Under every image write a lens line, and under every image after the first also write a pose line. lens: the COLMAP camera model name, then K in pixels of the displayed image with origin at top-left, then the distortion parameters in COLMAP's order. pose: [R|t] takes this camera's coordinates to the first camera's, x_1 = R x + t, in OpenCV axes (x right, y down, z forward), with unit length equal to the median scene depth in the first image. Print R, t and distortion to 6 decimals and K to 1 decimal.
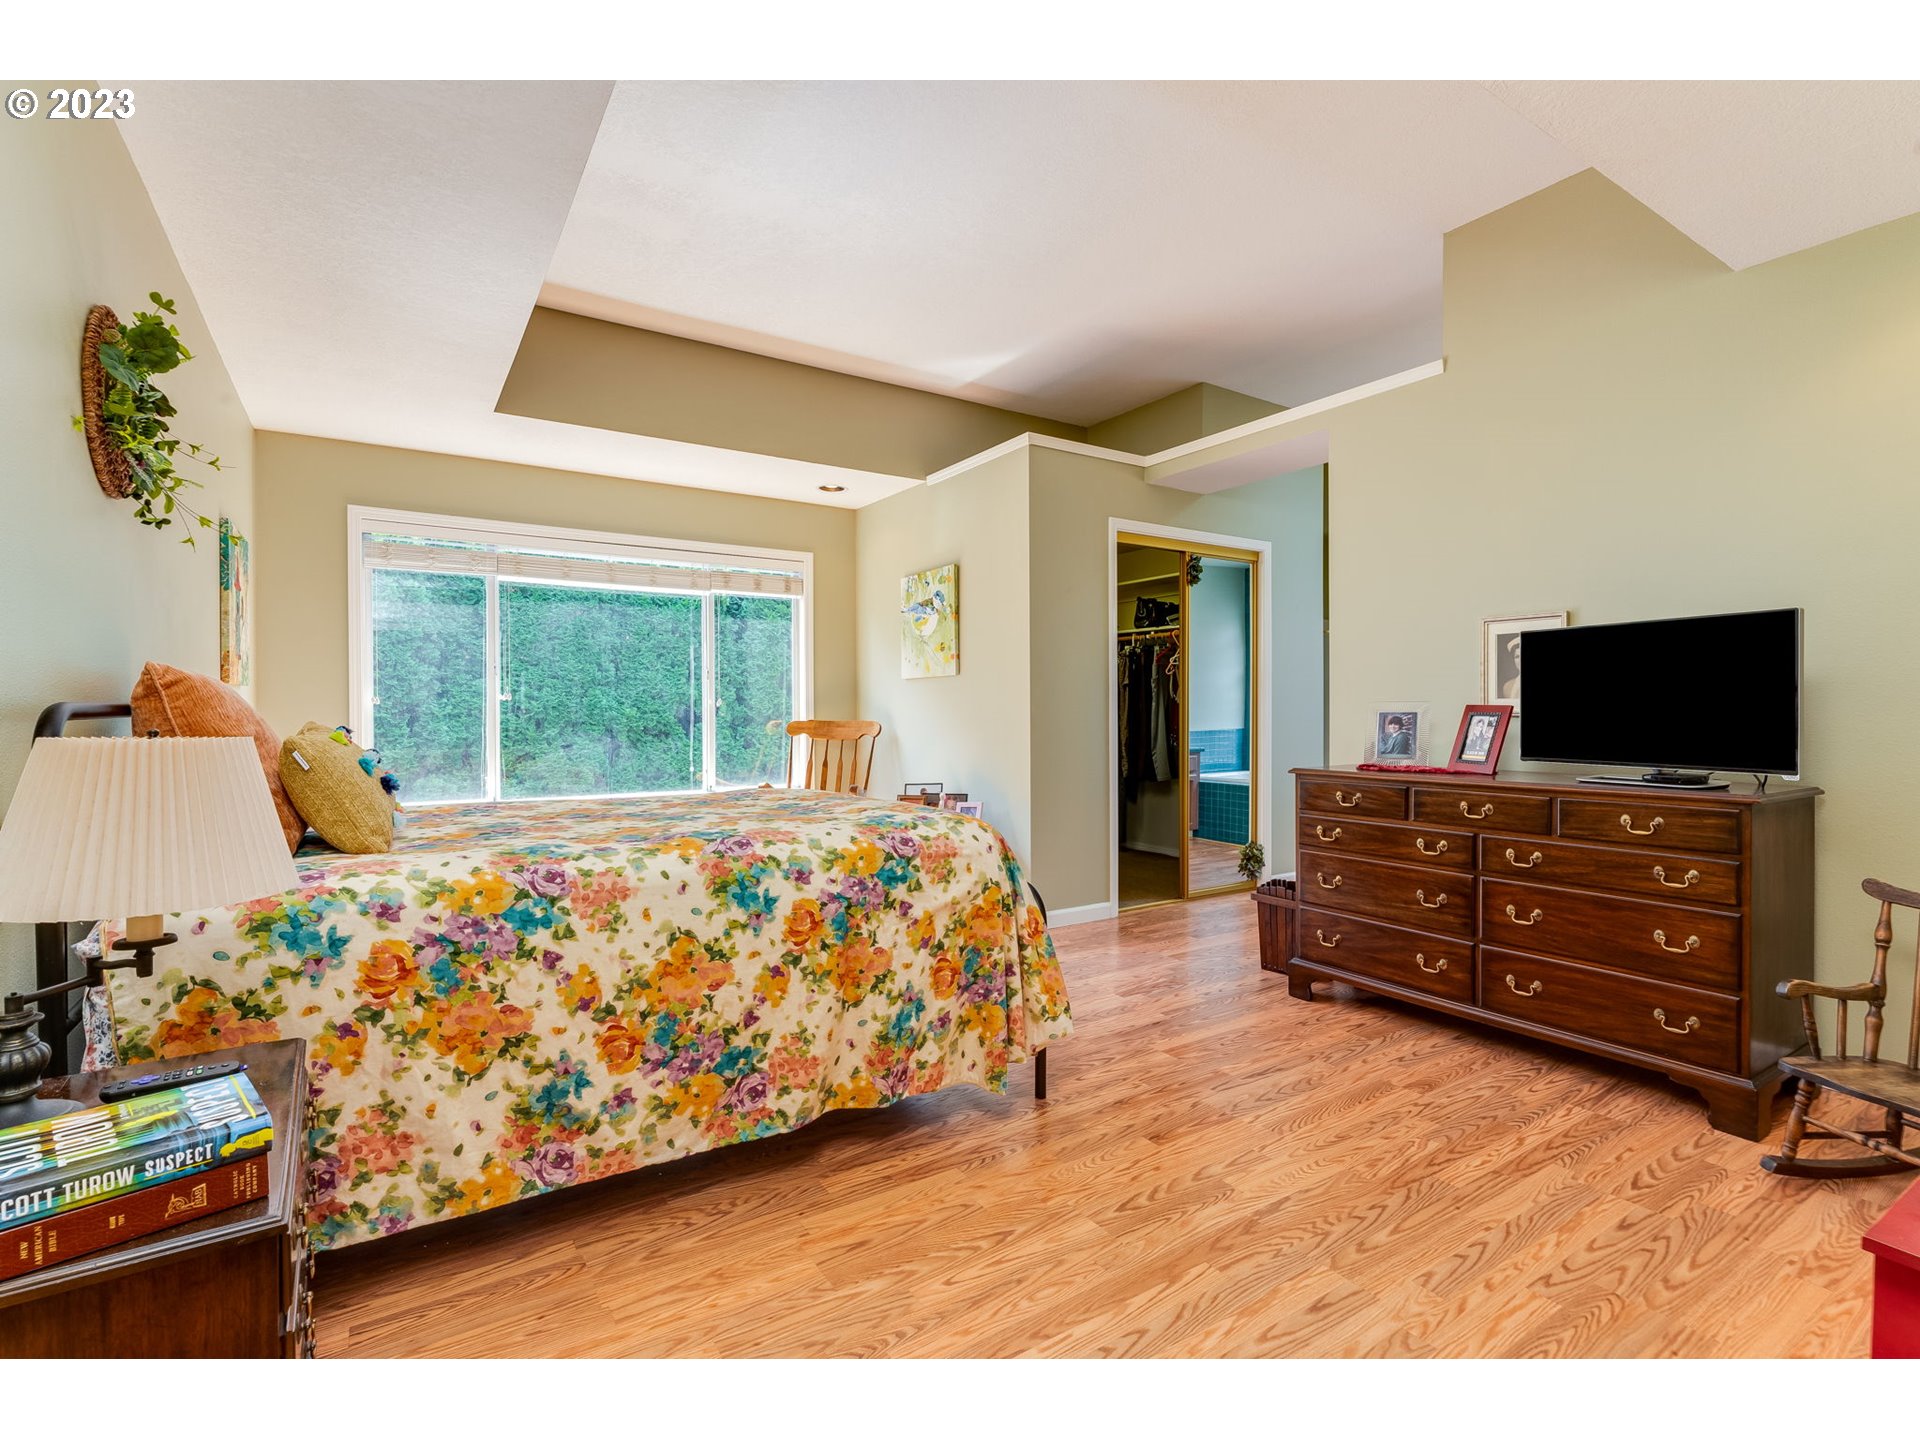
lens RADIAL K [[965.6, 0, 960.0], [0, 965.6, 720.0], [0, 0, 1]] dist [-0.001229, -0.000031]
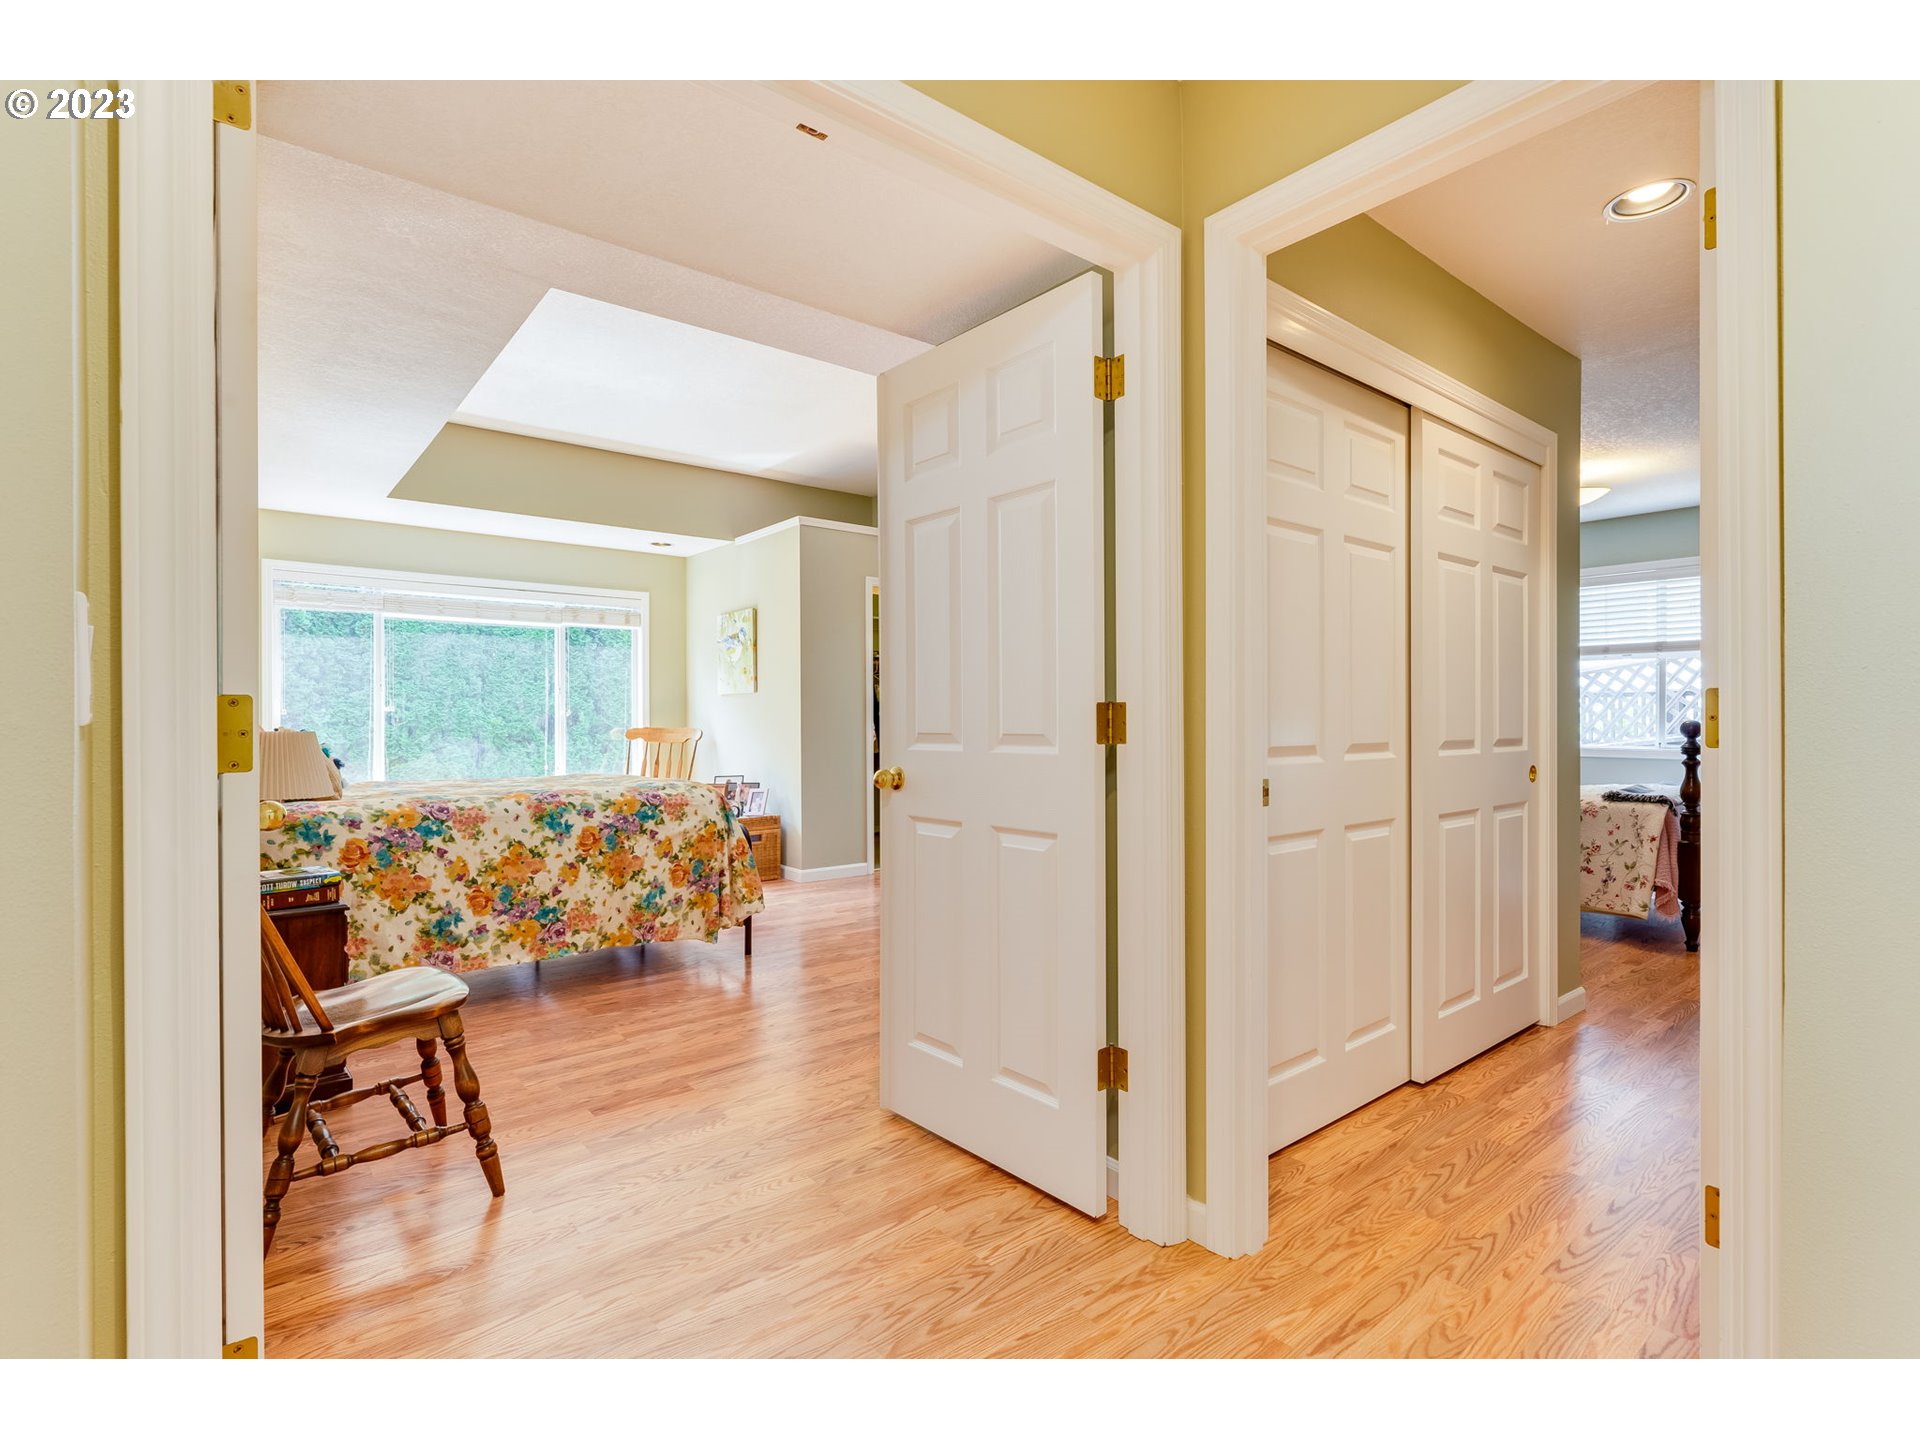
lens RADIAL K [[965.6, 0, 960.0], [0, 965.6, 720.0], [0, 0, 1]] dist [-0.001229, -0.000031]
pose [[0.993380, 0.000591, 0.114872, 0.318891], [0.000427, 0.999961, -0.008843, 0.005776], [-0.114872, 0.008833, 0.993341, -0.864156]]
